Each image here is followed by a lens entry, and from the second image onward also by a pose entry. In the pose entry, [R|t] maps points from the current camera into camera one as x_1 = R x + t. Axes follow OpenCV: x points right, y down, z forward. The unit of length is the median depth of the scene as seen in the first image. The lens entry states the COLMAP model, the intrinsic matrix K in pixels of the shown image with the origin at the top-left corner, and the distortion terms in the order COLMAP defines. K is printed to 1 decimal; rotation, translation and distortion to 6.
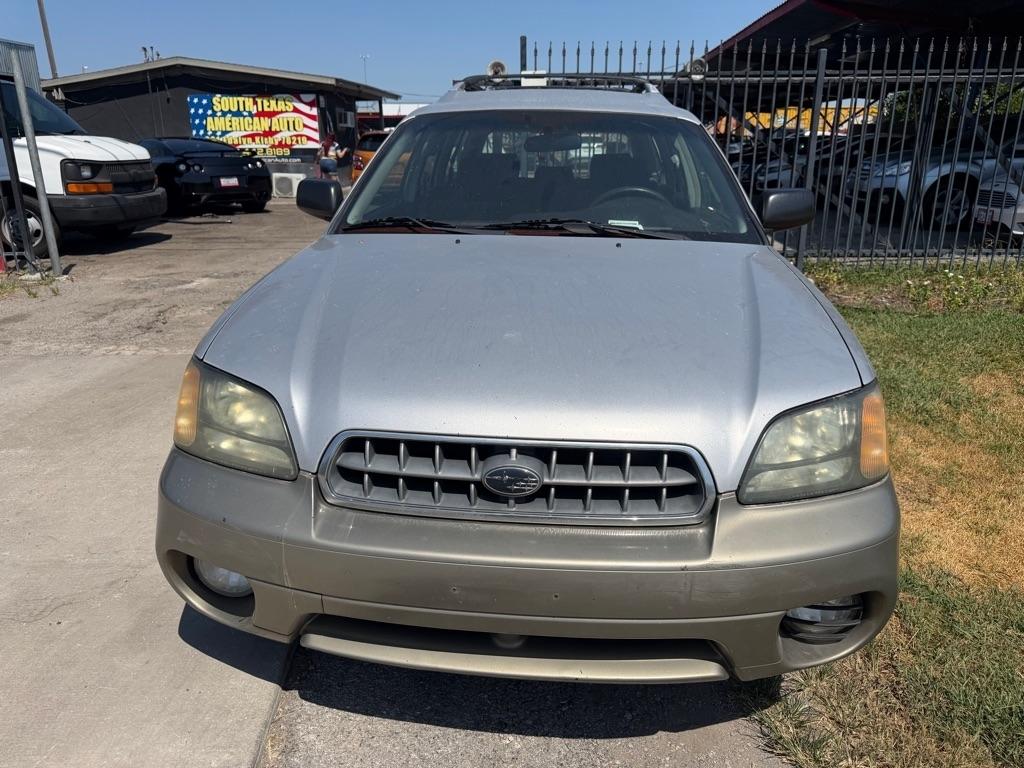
lens RADIAL K [[727.8, 0, 514.0], [0, 727.8, 370.3], [0, 0, 1]] dist [0.049583, -0.076439]
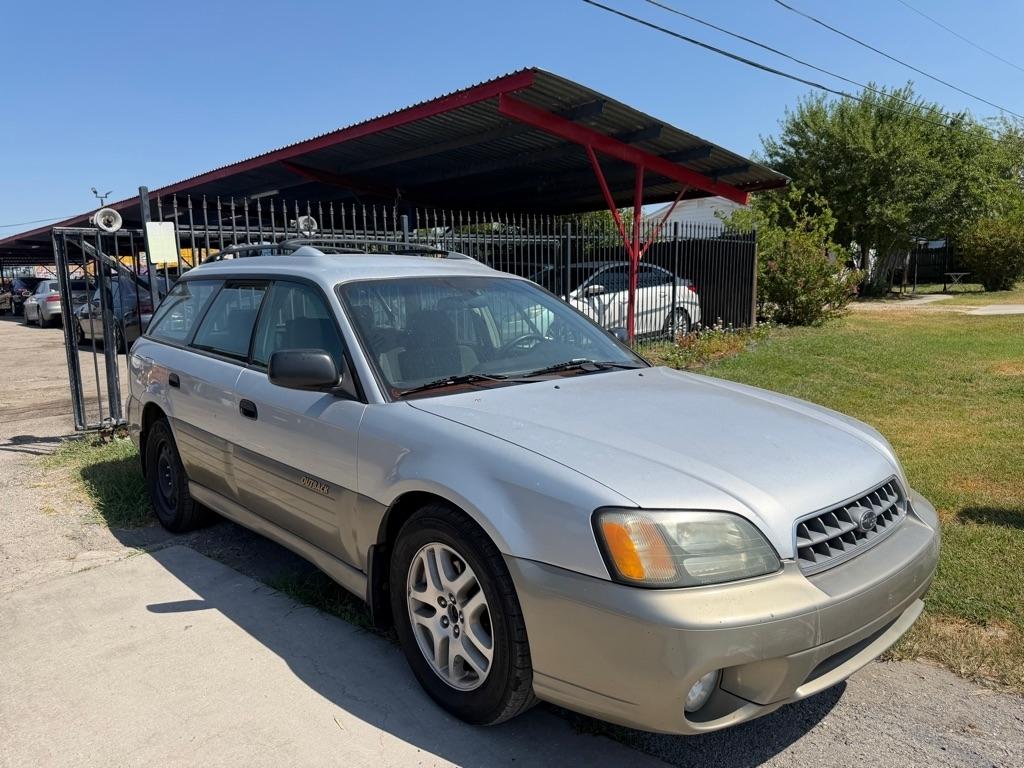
lens RADIAL K [[737.1, 0, 514.4], [0, 737.1, 384.5], [0, 0, 1]] dist [0.004135, -0.009118]
pose [[0.675522, -0.119134, 0.727652, -0.467204], [0.235243, 0.970110, -0.059559, -0.060664], [-0.698806, 0.211408, 0.683356, 0.111690]]
